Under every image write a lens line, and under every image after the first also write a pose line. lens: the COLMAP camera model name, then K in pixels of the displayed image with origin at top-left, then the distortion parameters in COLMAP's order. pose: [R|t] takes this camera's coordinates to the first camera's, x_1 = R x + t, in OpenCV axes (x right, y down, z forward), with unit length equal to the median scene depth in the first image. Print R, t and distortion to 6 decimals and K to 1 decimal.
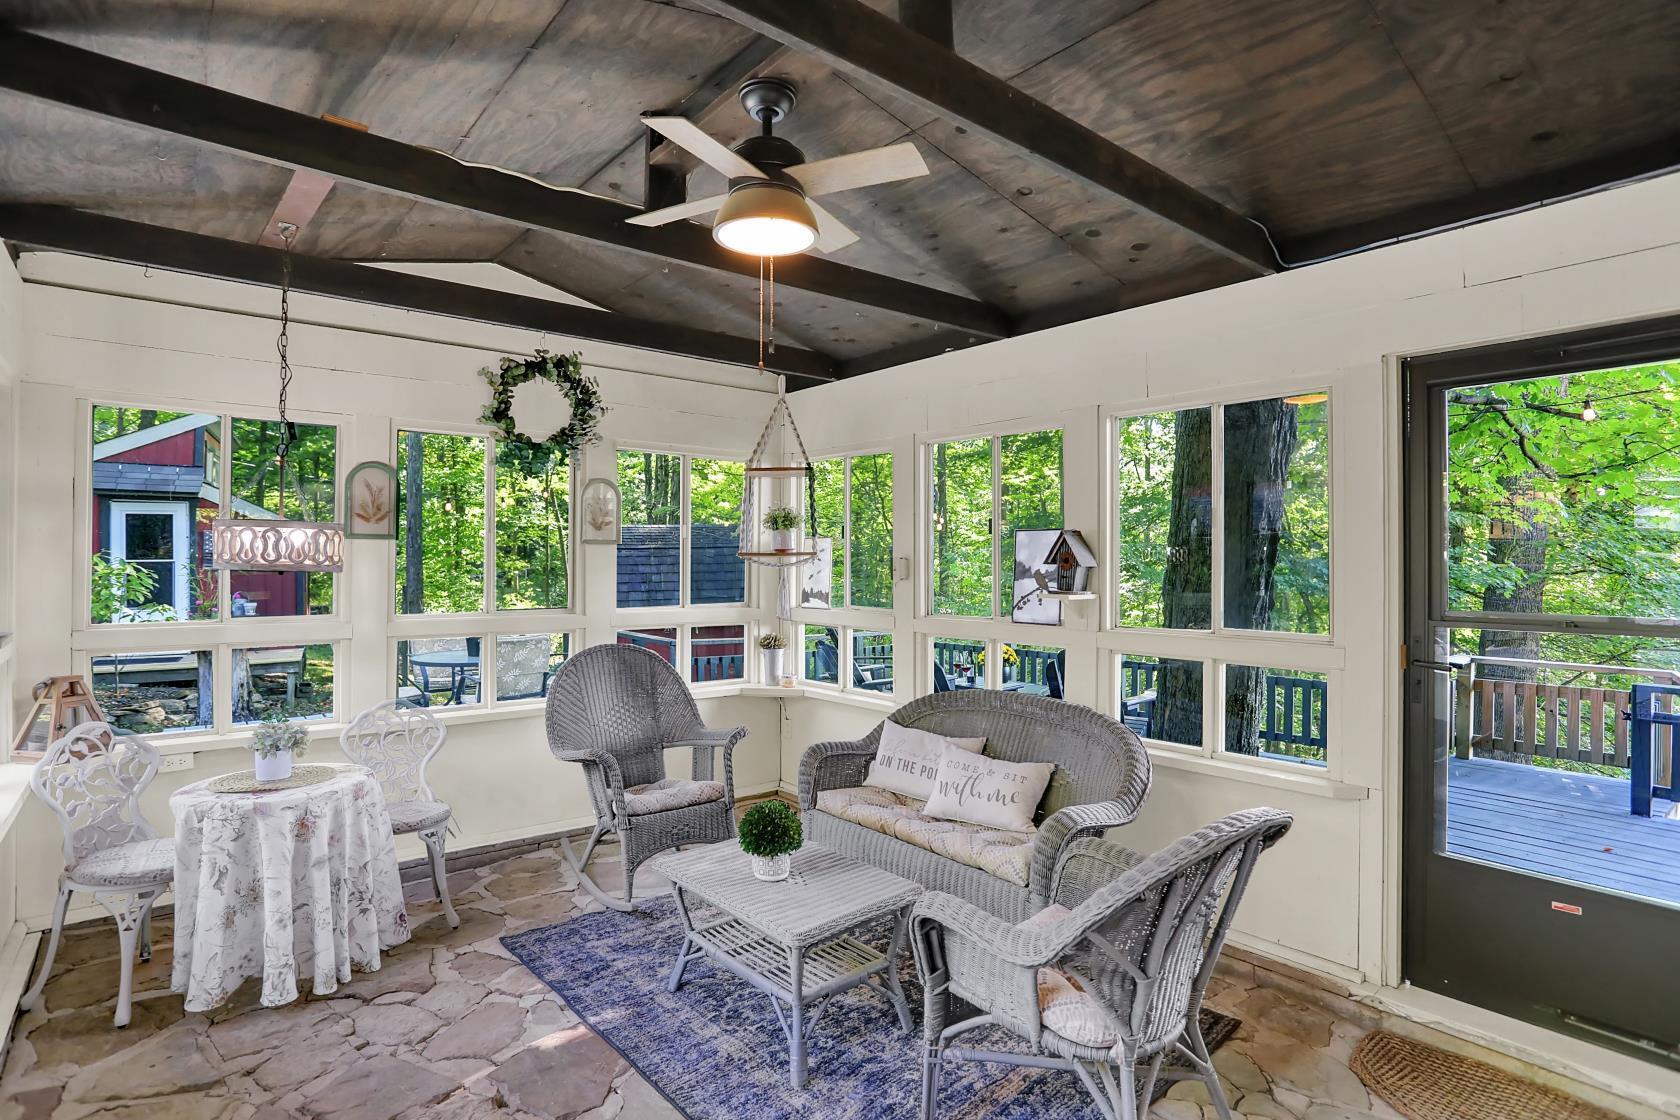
lens RADIAL K [[846.9, 0, 840.0], [0, 846.9, 560.0], [0, 0, 1]] dist [-0.080442, 0.043532]
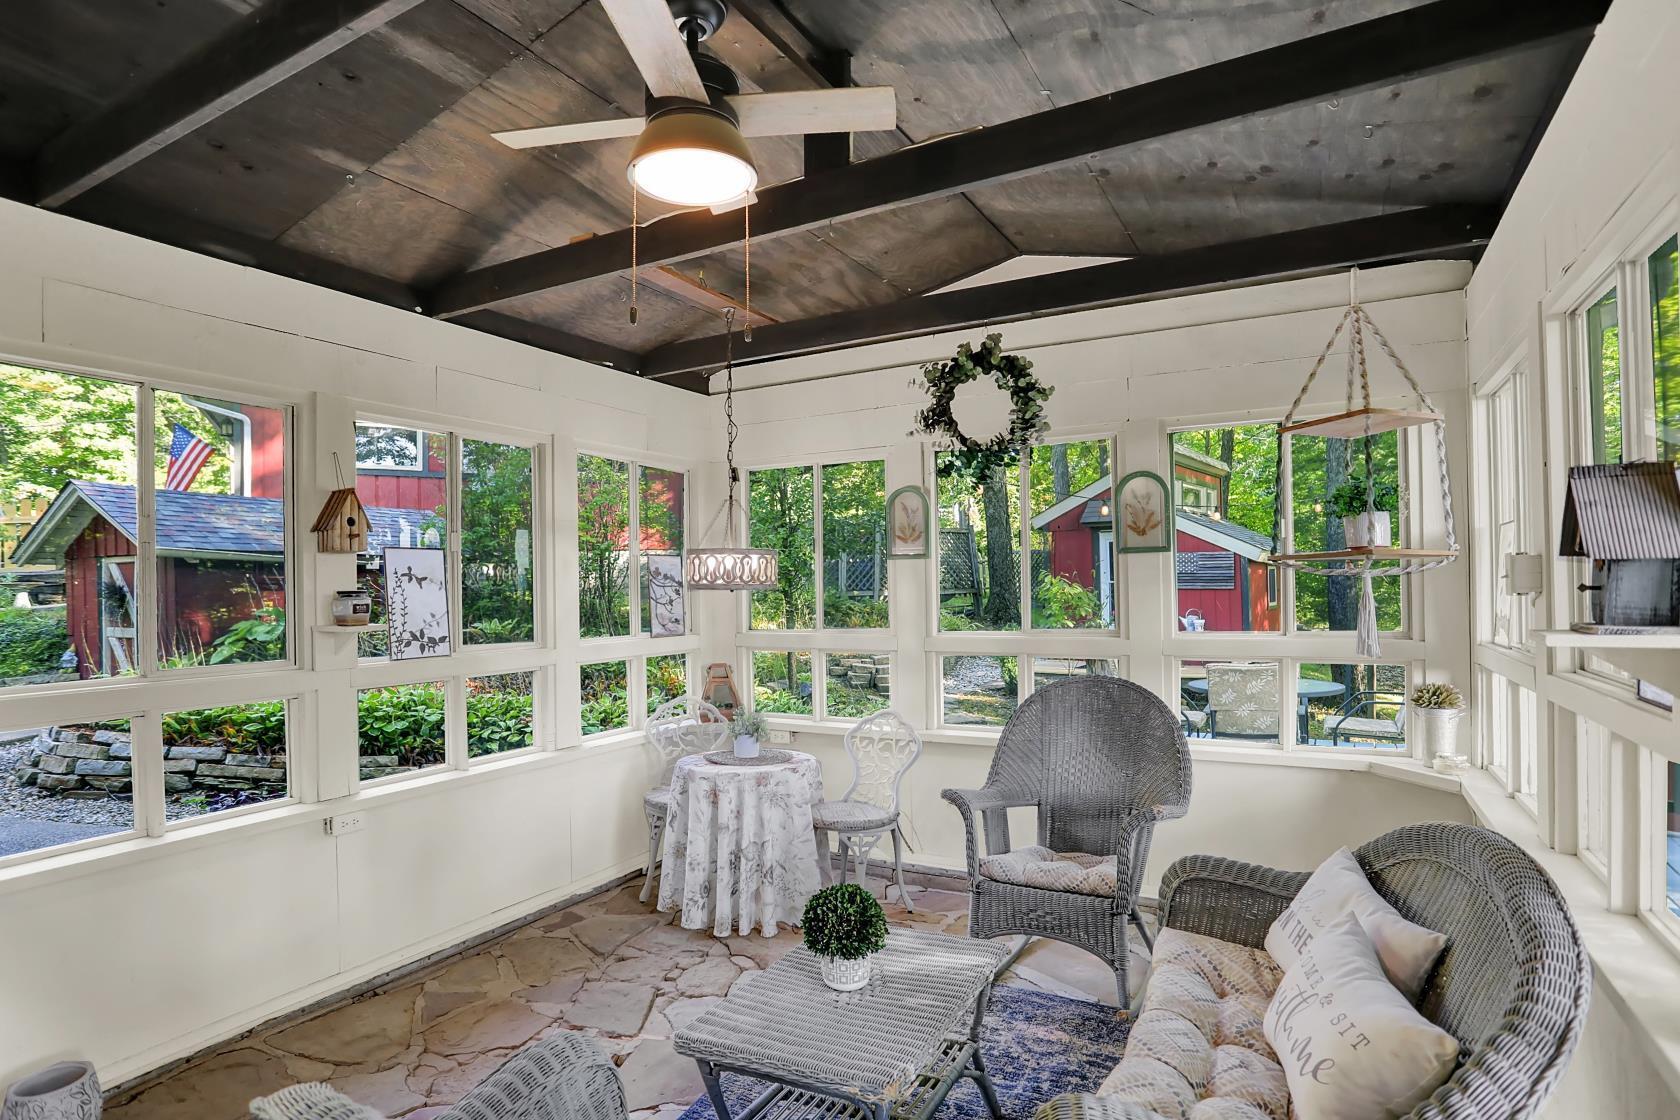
lens RADIAL K [[875.6, 0, 835.9], [0, 875.6, 595.5], [0, 0, 1]] dist [-0.060937, 0.020469]
pose [[0.368854, -0.002884, -0.929483, 0.474427], [0.022118, 0.999739, 0.005676, 0.014071], [0.929224, -0.022652, 0.368822, 0.516865]]
